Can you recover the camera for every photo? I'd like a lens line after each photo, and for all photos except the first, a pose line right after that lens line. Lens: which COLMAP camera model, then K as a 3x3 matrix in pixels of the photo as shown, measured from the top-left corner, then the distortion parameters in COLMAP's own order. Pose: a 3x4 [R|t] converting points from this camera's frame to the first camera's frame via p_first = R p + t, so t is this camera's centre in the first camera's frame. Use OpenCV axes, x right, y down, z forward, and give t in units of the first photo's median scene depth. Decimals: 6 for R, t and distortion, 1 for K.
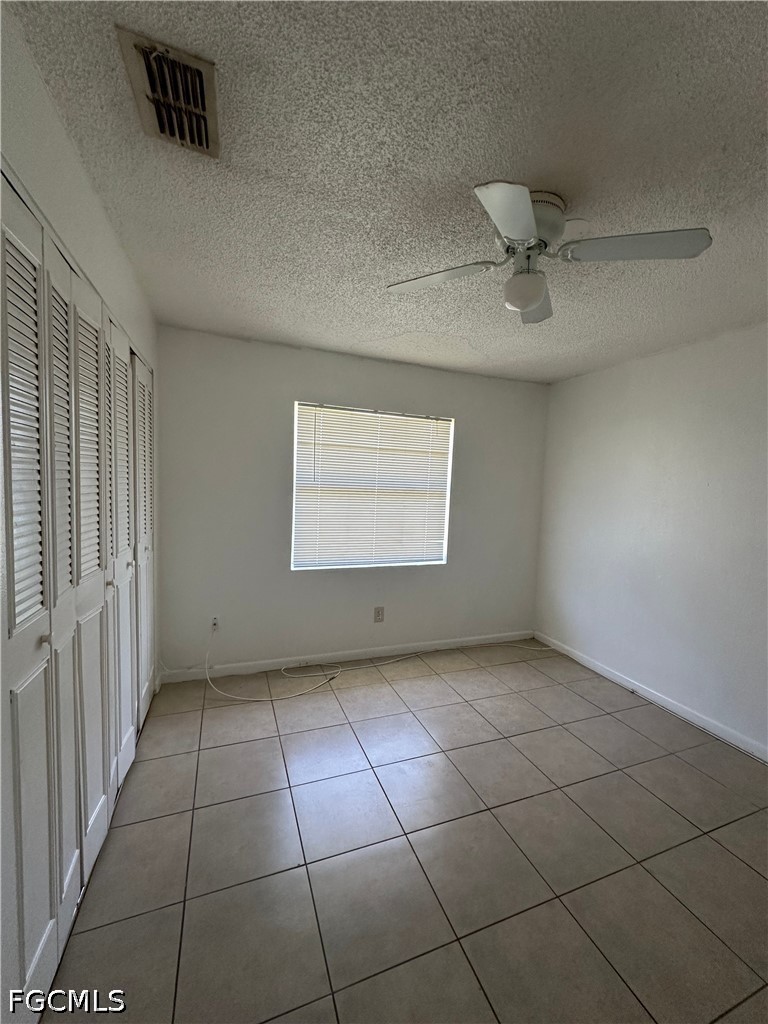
lens RADIAL K [[407.2, 0, 384.0], [0, 407.2, 512.0], [0, 0, 1]] dist [-0.001931, 0.000323]
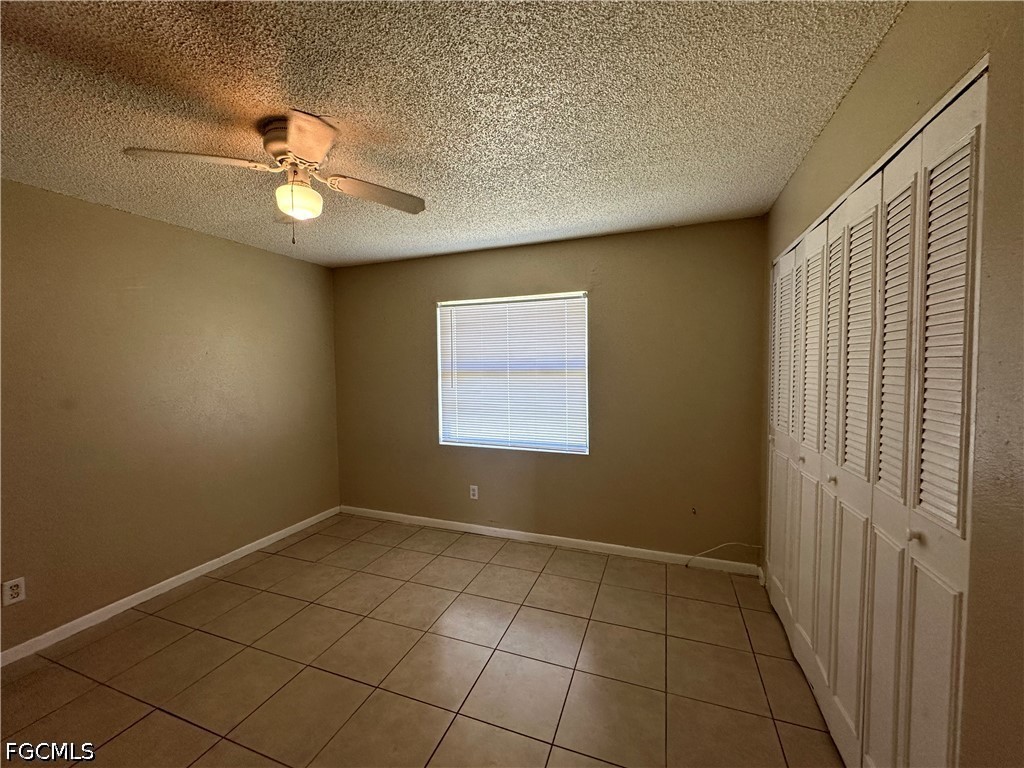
lens RADIAL K [[407.2, 0, 512.0], [0, 407.2, 384.0], [0, 0, 1]] dist [-0.001931, 0.000323]
pose [[0.754456, -0.011790, -0.656244, 0.671928], [-0.009518, 0.999537, -0.028900, 0.004634], [0.656281, 0.028050, 0.753995, 0.252421]]
